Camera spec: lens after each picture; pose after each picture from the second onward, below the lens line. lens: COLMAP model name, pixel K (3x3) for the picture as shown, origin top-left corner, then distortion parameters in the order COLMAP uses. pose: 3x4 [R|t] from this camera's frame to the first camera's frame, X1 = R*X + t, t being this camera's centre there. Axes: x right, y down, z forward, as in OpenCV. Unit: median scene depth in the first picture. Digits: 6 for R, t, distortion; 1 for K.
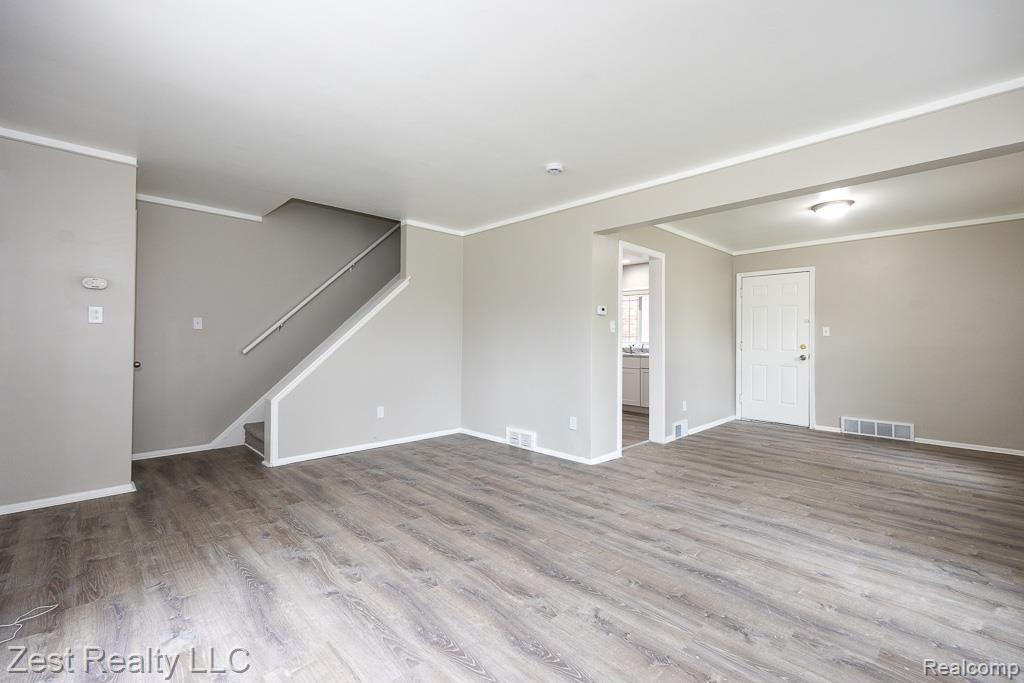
lens RADIAL K [[445.7, 0, 507.4], [0, 445.7, 344.9], [0, 0, 1]] dist [0.011175, 0.000186]
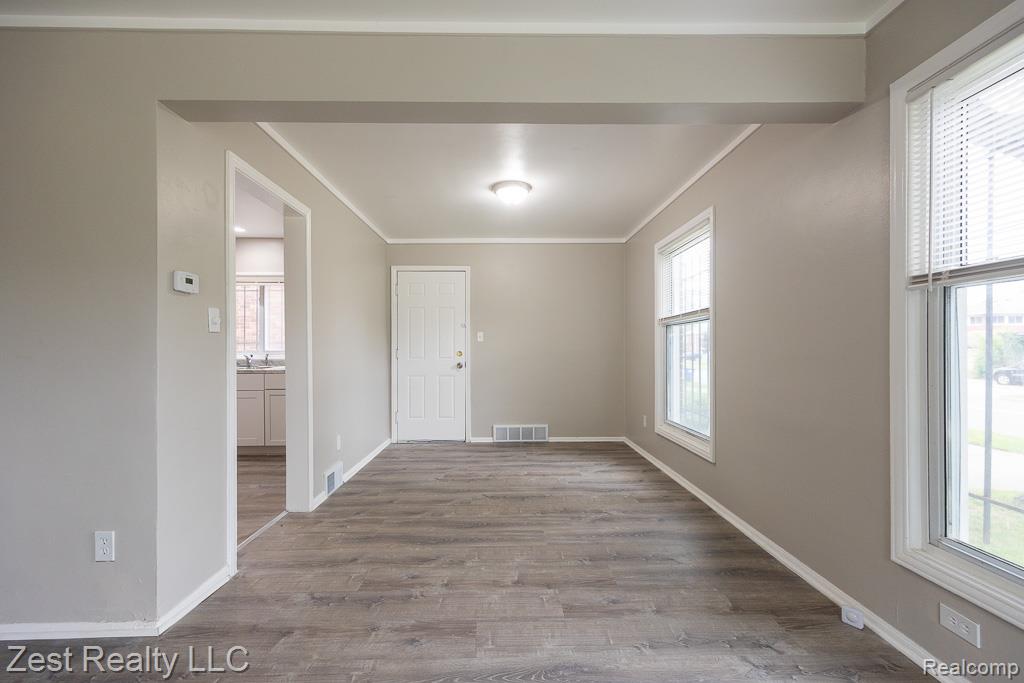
lens RADIAL K [[445.7, 0, 507.4], [0, 445.7, 344.9], [0, 0, 1]] dist [0.011175, 0.000186]
pose [[0.693427, -0.003709, 0.720517, 0.112766], [0.017476, 0.999779, -0.011673, -0.001629], [-0.720315, 0.020687, 0.693339, 0.459206]]
